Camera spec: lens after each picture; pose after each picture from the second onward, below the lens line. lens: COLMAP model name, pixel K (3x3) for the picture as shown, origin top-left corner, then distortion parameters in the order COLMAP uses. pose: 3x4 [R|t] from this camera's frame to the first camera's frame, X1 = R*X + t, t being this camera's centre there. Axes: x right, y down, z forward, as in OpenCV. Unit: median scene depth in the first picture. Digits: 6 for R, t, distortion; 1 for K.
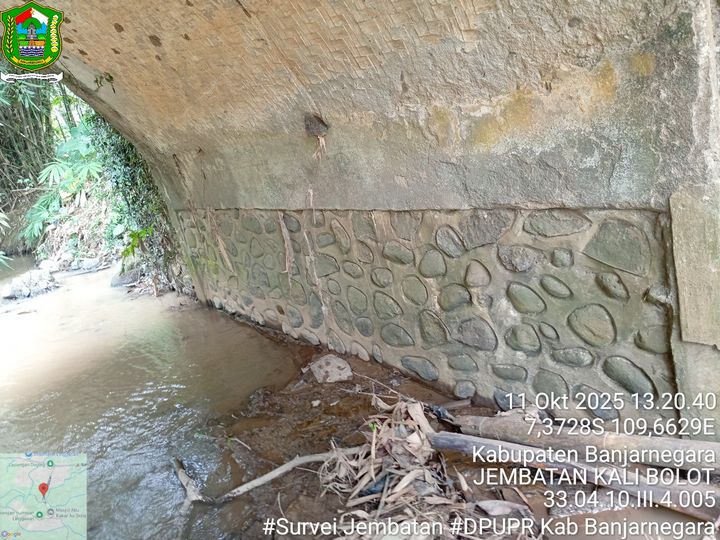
lens RADIAL K [[550.3, 0, 358.4], [0, 550.3, 270.7], [0, 0, 1]] dist [0.096642, -0.208669]
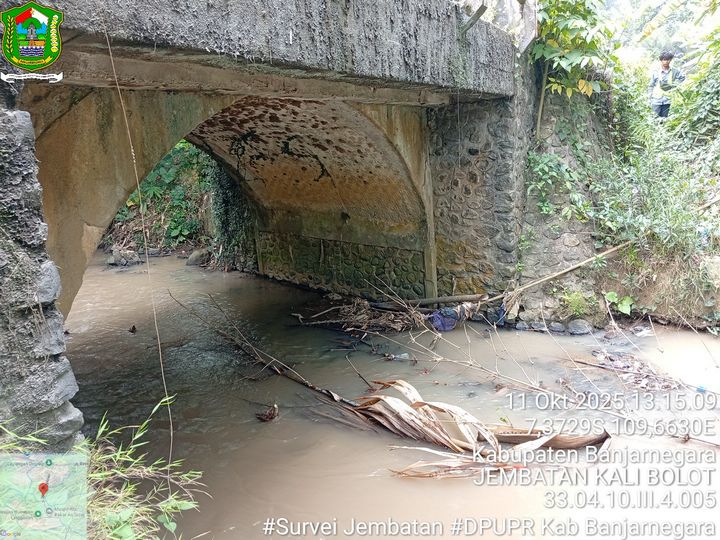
lens RADIAL K [[550.3, 0, 358.4], [0, 550.3, 270.7], [0, 0, 1]] dist [0.096642, -0.208669]
pose [[0.982304, 0.134297, 0.130552, -0.379555], [-0.125832, 0.989501, -0.071097, 0.279081], [-0.138729, 0.053411, 0.988889, -2.208098]]
